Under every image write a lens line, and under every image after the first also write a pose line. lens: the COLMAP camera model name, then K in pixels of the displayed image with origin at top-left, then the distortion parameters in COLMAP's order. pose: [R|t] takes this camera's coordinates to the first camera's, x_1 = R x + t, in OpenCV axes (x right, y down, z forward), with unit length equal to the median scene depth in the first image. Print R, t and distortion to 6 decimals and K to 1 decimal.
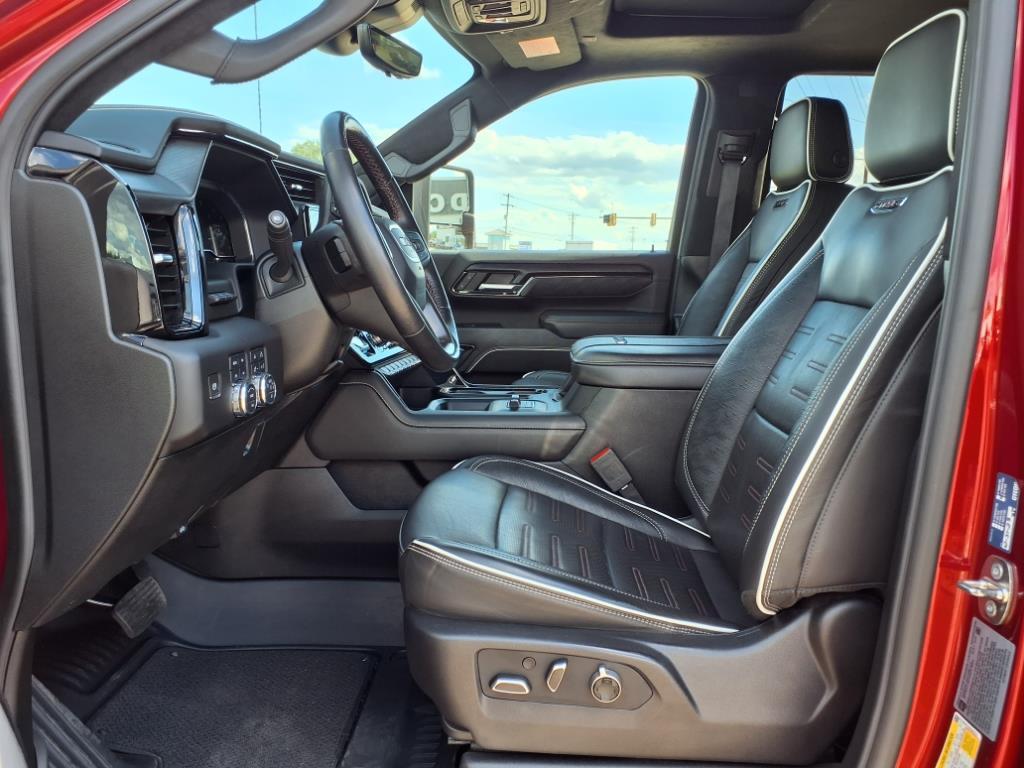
lens RADIAL K [[884.6, 0, 547.3], [0, 884.6, 382.1], [0, 0, 1]] dist [0.117010, -0.204708]
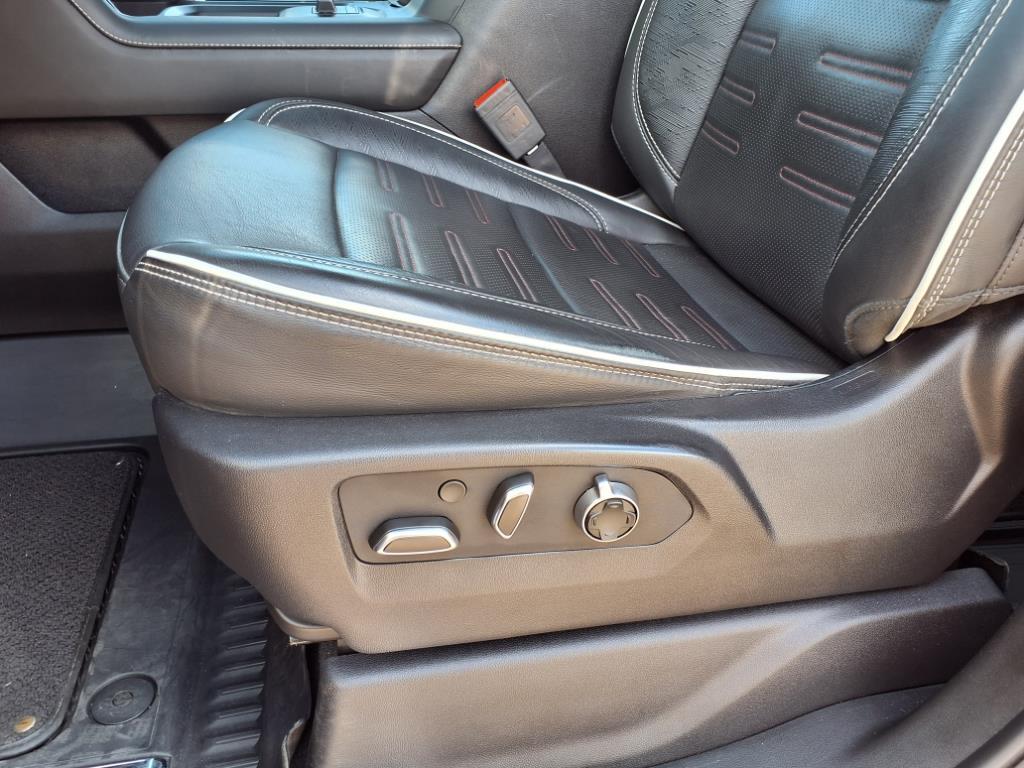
lens RADIAL K [[884.6, 0, 547.3], [0, 884.6, 382.1], [0, 0, 1]] dist [0.117010, -0.204708]
pose [[0.973765, -0.100769, 0.204025, -0.054667], [0.032524, 0.949030, 0.313502, 0.102733], [-0.225218, -0.298642, 0.927410, 0.510127]]
